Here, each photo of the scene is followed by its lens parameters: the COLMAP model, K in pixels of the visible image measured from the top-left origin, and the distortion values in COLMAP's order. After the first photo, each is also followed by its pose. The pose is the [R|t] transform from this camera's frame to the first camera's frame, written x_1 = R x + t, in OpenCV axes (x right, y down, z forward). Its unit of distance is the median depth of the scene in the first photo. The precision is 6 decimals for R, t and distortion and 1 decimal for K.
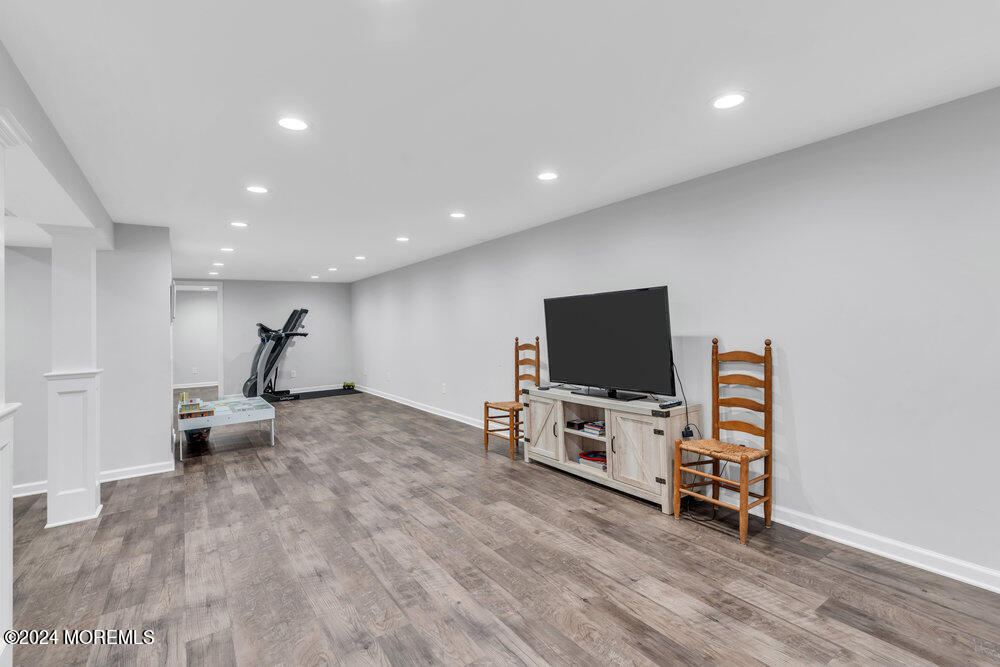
lens RADIAL K [[455.3, 0, 499.3], [0, 455.3, 325.1], [0, 0, 1]] dist [0.004354, 0.001378]
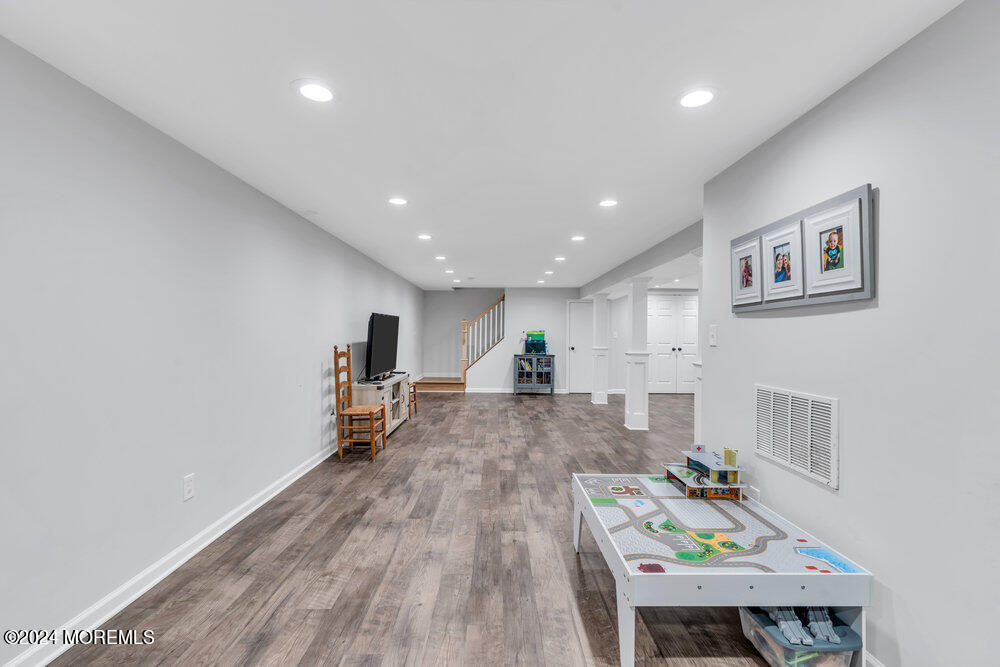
lens RADIAL K [[455.3, 0, 496.8], [0, 455.3, 333.3], [0, 0, 1]] dist [0.004354, 0.001378]
pose [[-0.829088, 0.023017, 0.558645, -0.826431], [0.015096, 0.999710, -0.018785, 0.025170], [-0.558915, -0.007141, -0.829194, 1.713192]]
